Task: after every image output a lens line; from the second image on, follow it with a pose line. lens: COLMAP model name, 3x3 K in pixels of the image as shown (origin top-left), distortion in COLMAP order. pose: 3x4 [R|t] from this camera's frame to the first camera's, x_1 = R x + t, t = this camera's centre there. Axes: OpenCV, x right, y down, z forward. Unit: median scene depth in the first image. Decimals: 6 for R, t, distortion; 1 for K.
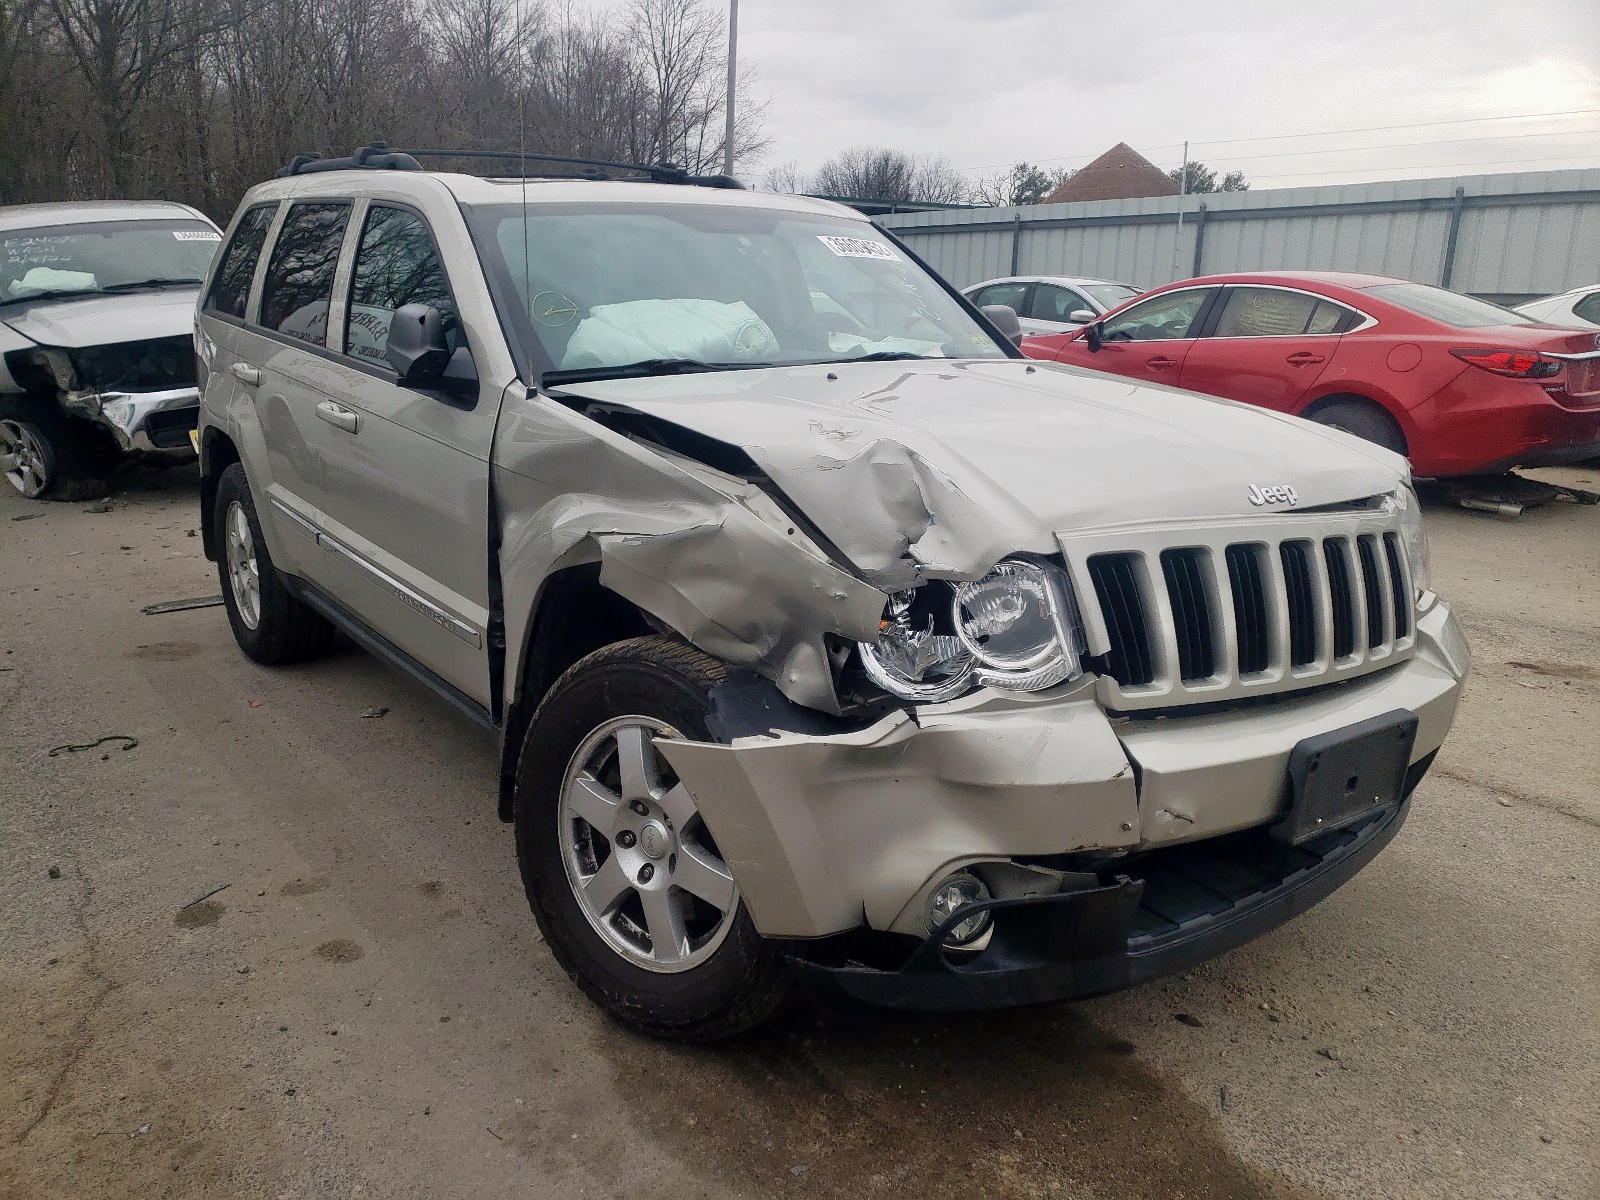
lens RADIAL K [[1272.7, 0, 756.8], [0, 1272.7, 600.3], [0, 0, 1]] dist [0.057973, -0.002976]
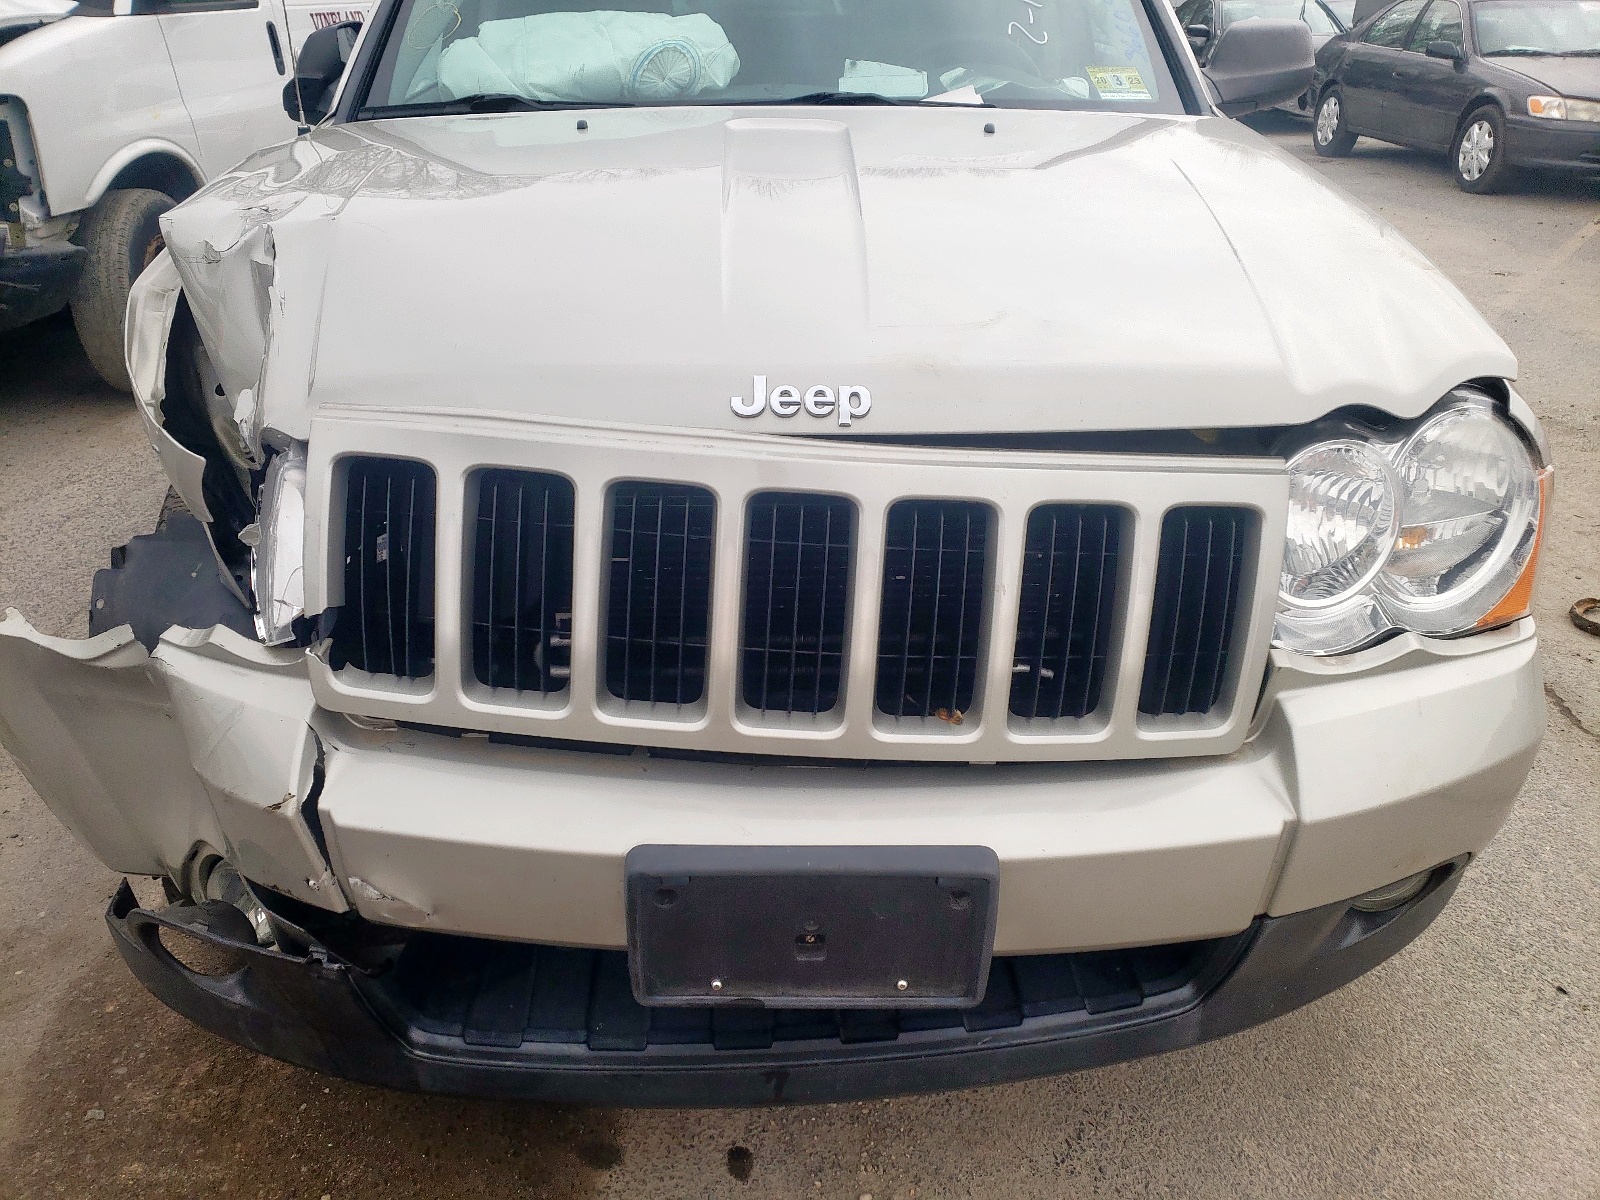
lens RADIAL K [[1272.7, 0, 756.8], [0, 1272.7, 600.3], [0, 0, 1]] dist [0.057973, -0.002976]
pose [[0.799261, 0.235622, -0.552870, 0.727250], [-0.119983, 0.963980, 0.237373, -0.130908], [0.588886, -0.123388, 0.798742, 0.576118]]
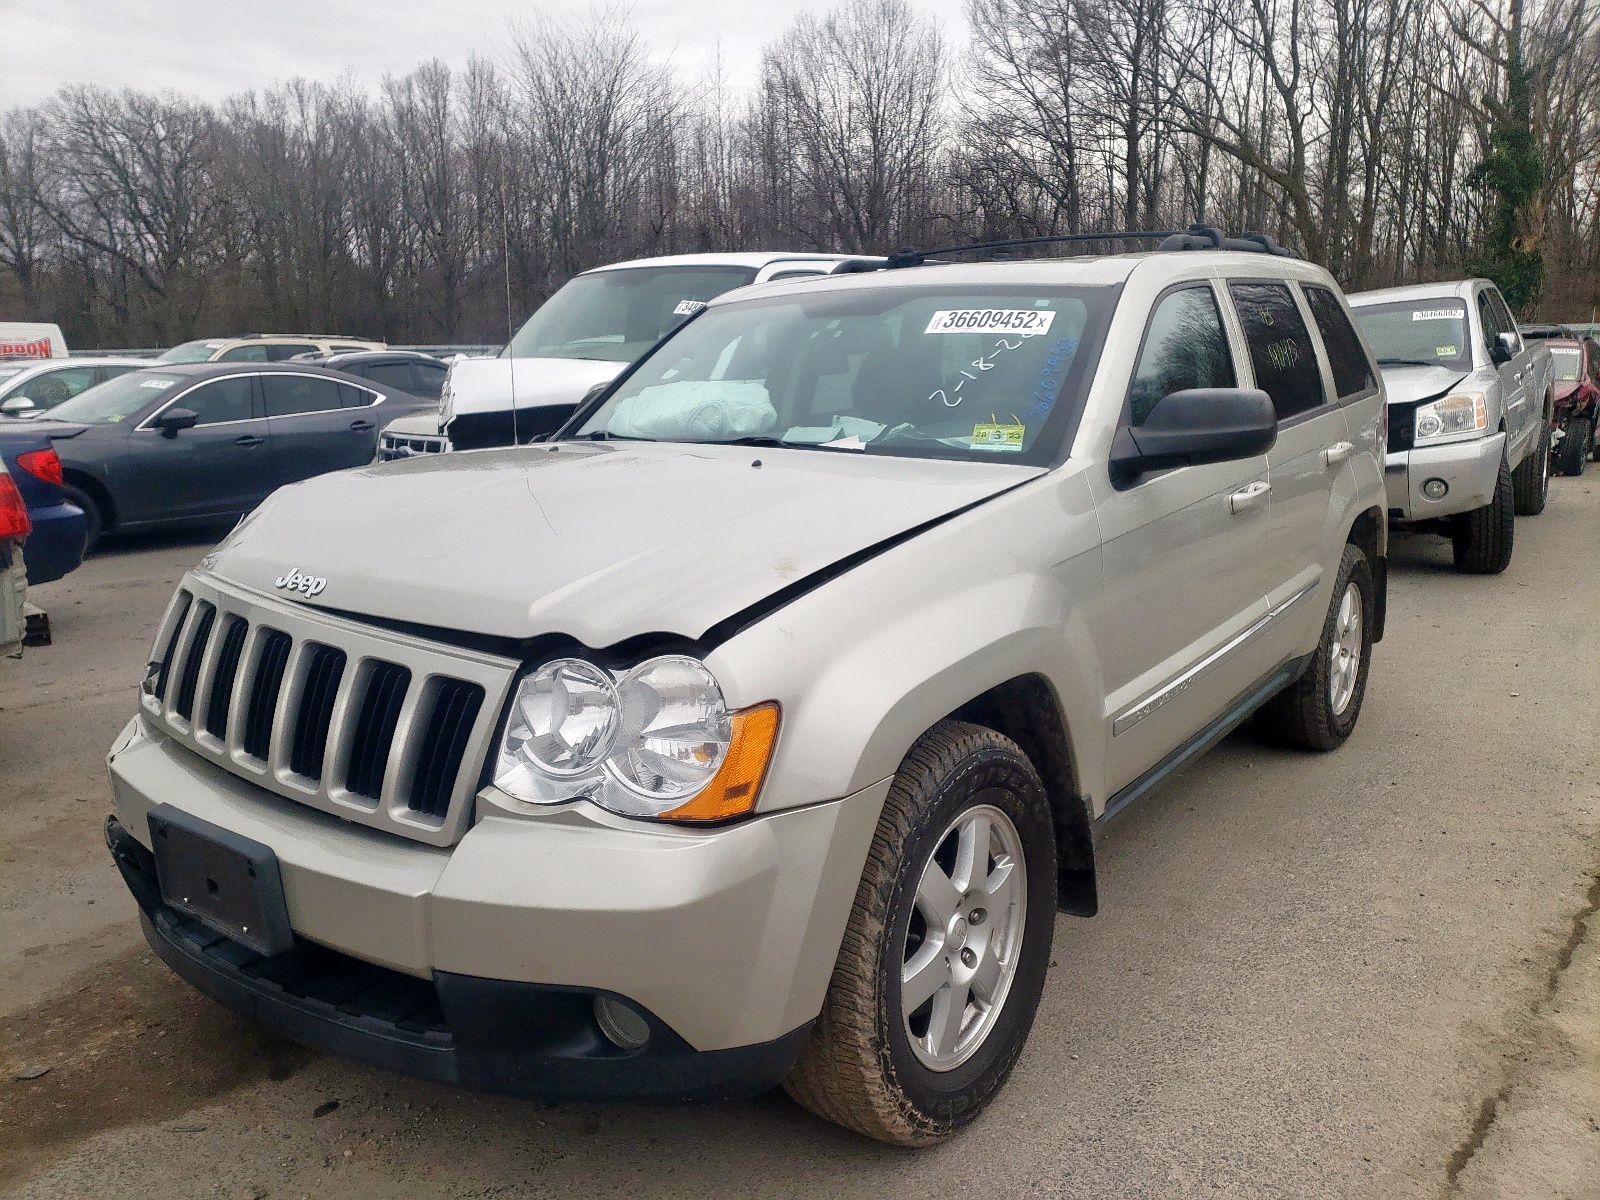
lens RADIAL K [[1272.7, 0, 756.8], [0, 1272.7, 600.3], [0, 0, 1]] dist [0.057973, -0.002976]
pose [[0.189160, 0.134422, -0.972702, 1.466950], [-0.196172, 0.975790, 0.096700, -0.240611], [0.962151, 0.172525, 0.210950, 1.172585]]
